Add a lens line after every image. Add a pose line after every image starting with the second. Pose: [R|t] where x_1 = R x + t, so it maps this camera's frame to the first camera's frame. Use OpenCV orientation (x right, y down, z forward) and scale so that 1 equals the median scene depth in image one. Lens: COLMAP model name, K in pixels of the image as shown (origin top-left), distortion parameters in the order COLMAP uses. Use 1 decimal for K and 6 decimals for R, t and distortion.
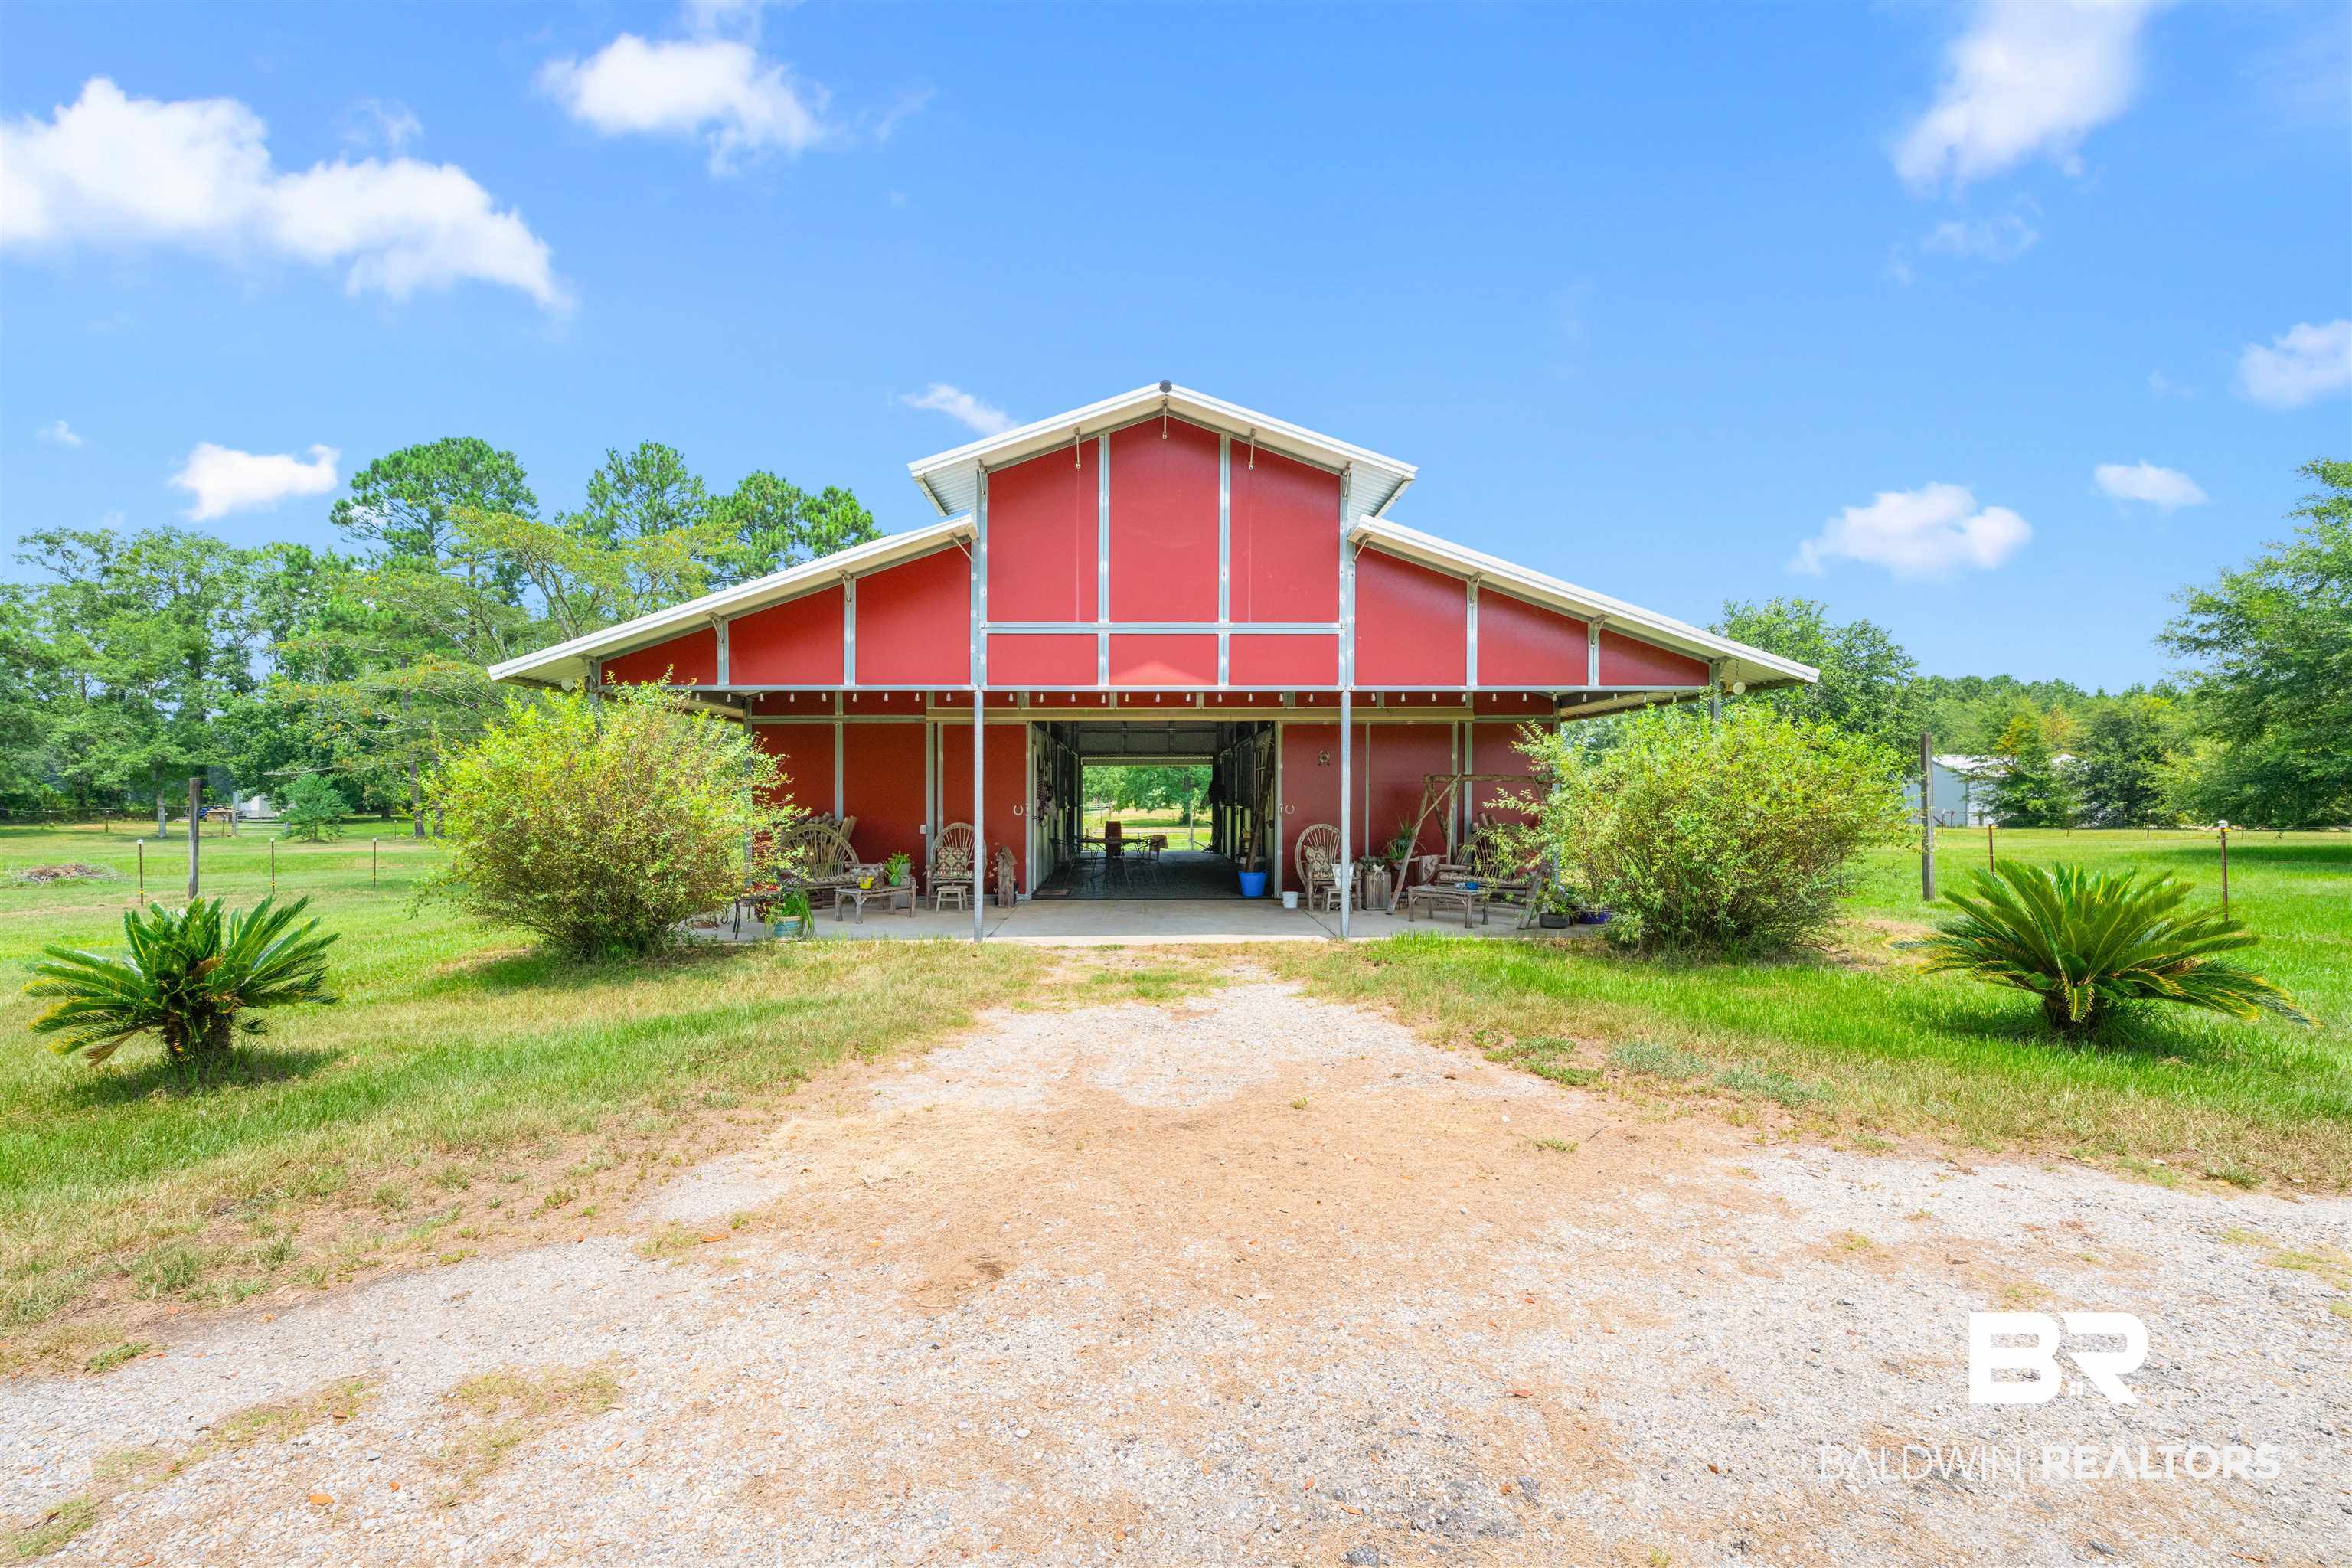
lens RADIAL K [[1010.0, 0, 1175.2], [0, 1010.0, 792.4], [0, 0, 1]] dist [0.000046, 0.000113]
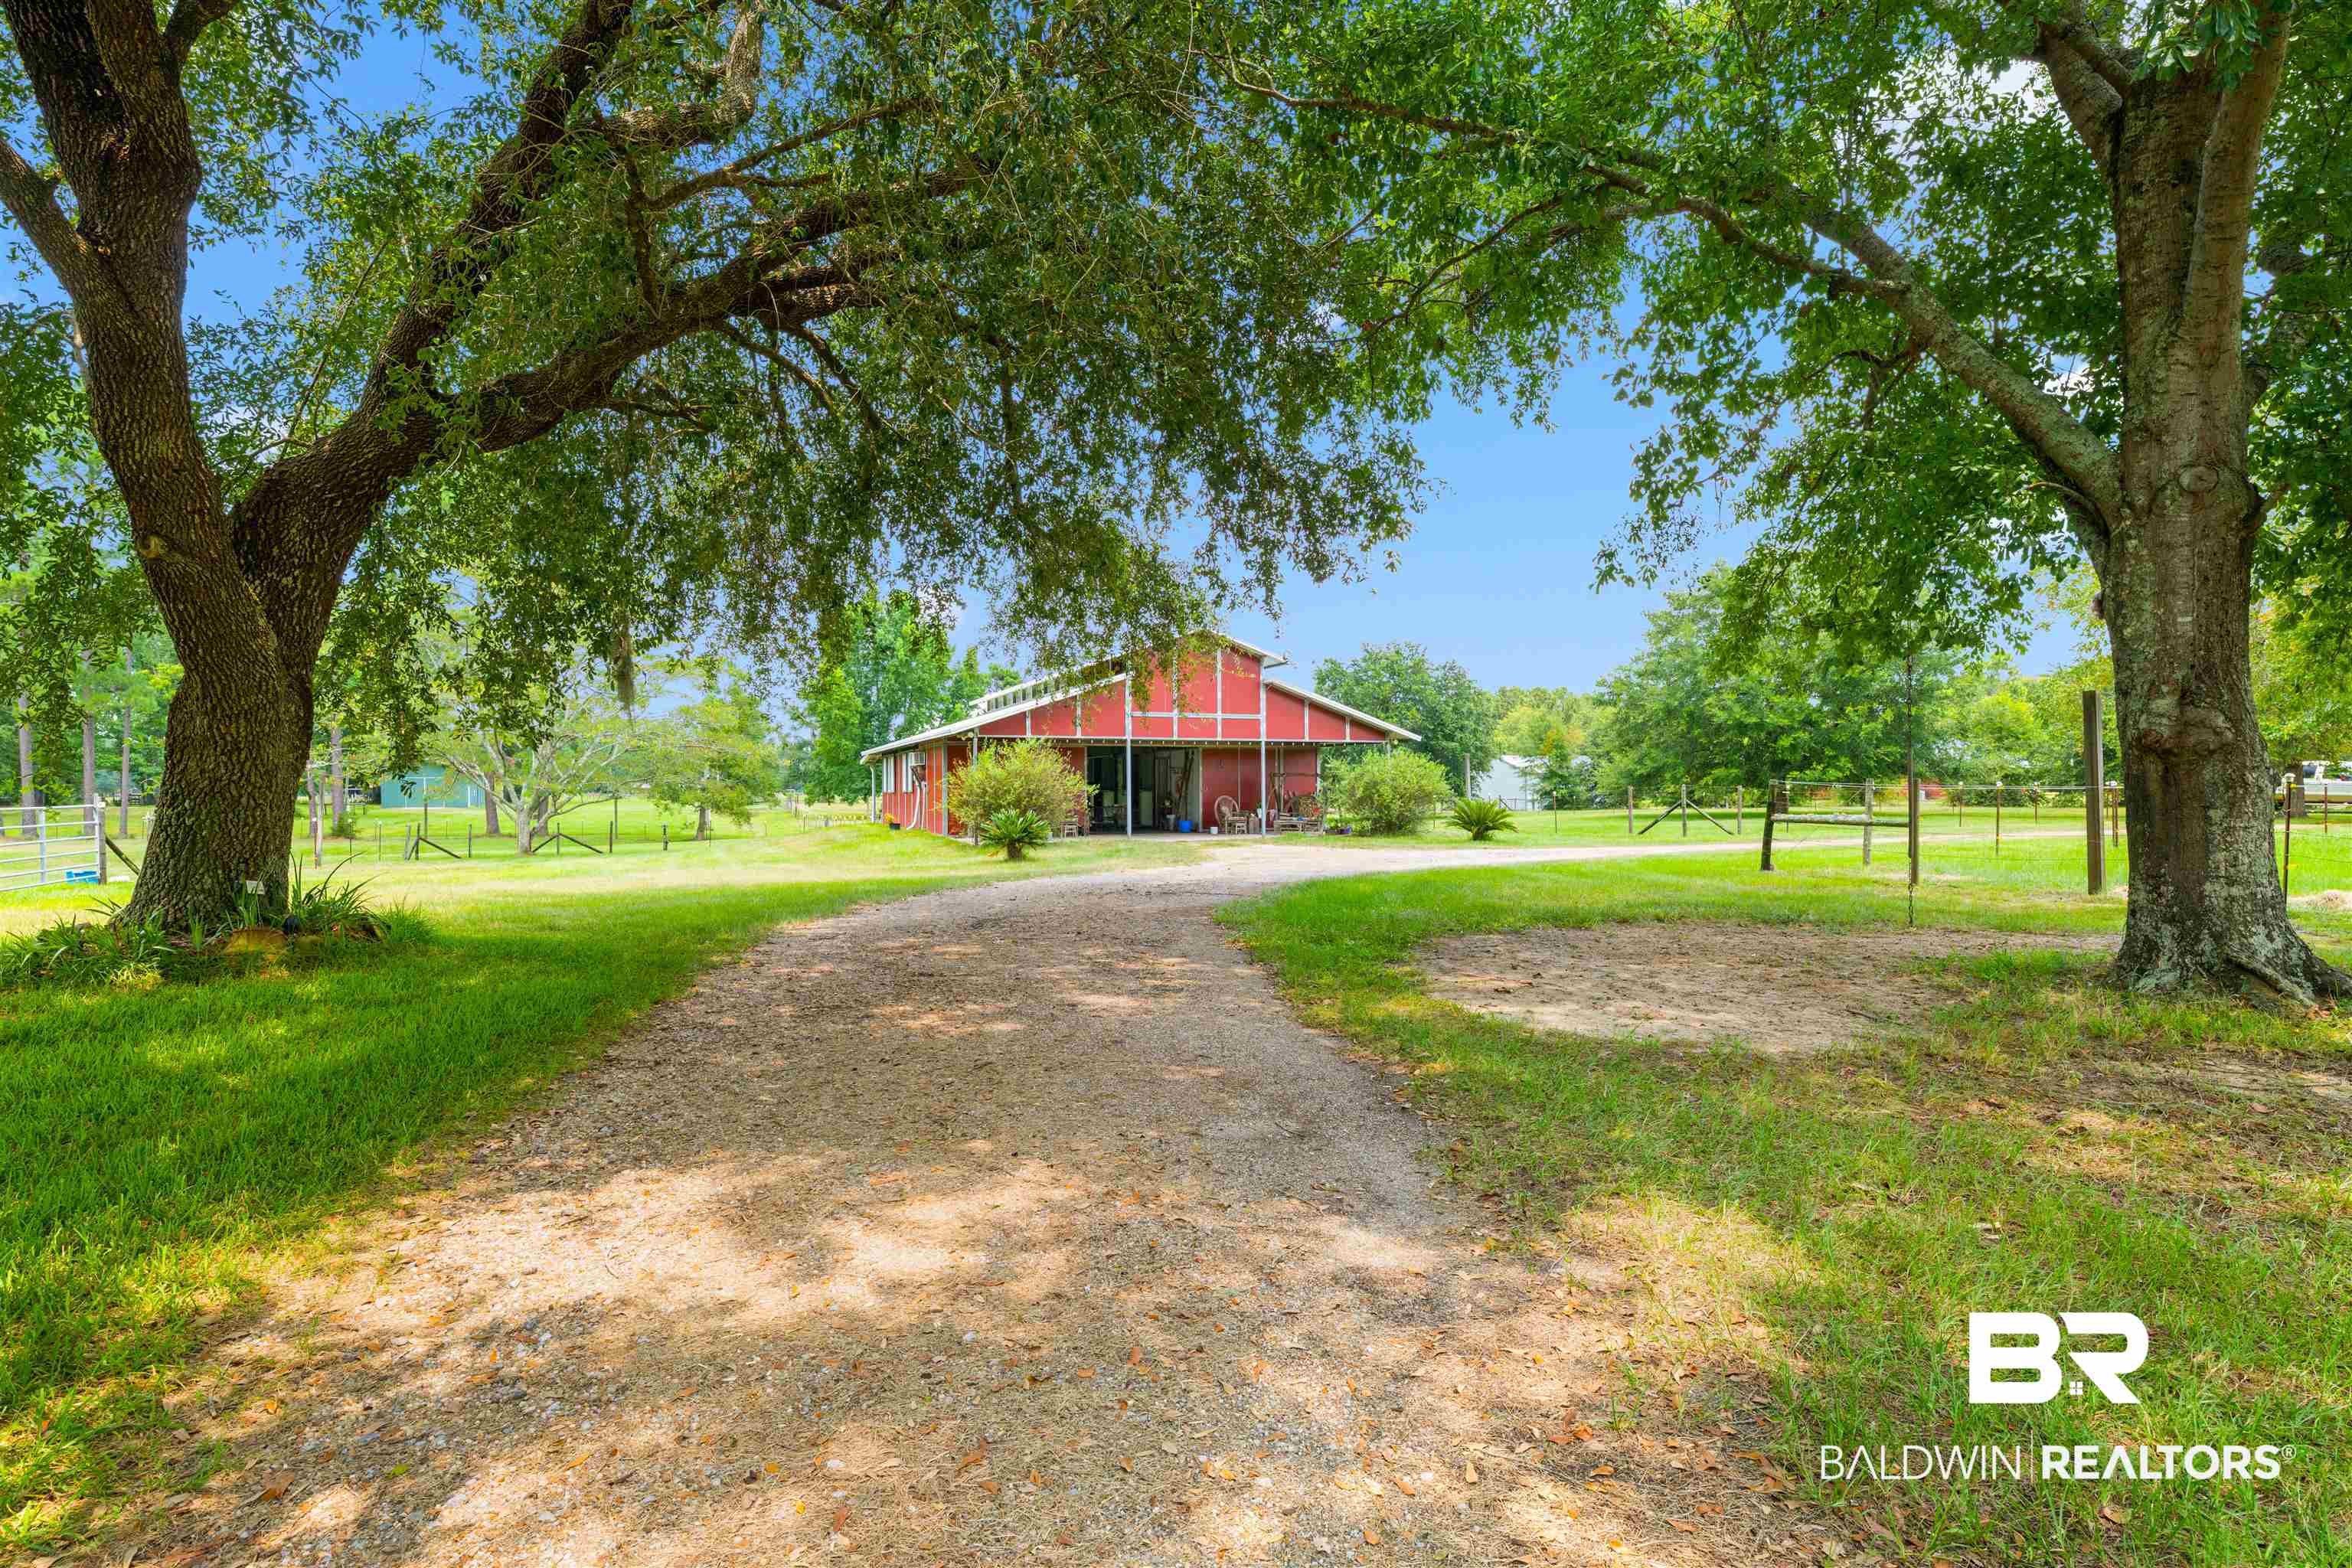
lens RADIAL K [[1149.7, 0, 1174.3], [0, 1149.7, 779.3], [0, 0, 1]] dist [0.000030, -0.000006]
pose [[0.939652, 0.003665, 0.342112, -0.956312], [-0.002117, 0.999986, -0.004900, 0.010880], [-0.342125, 0.003880, 0.939647, -1.534318]]
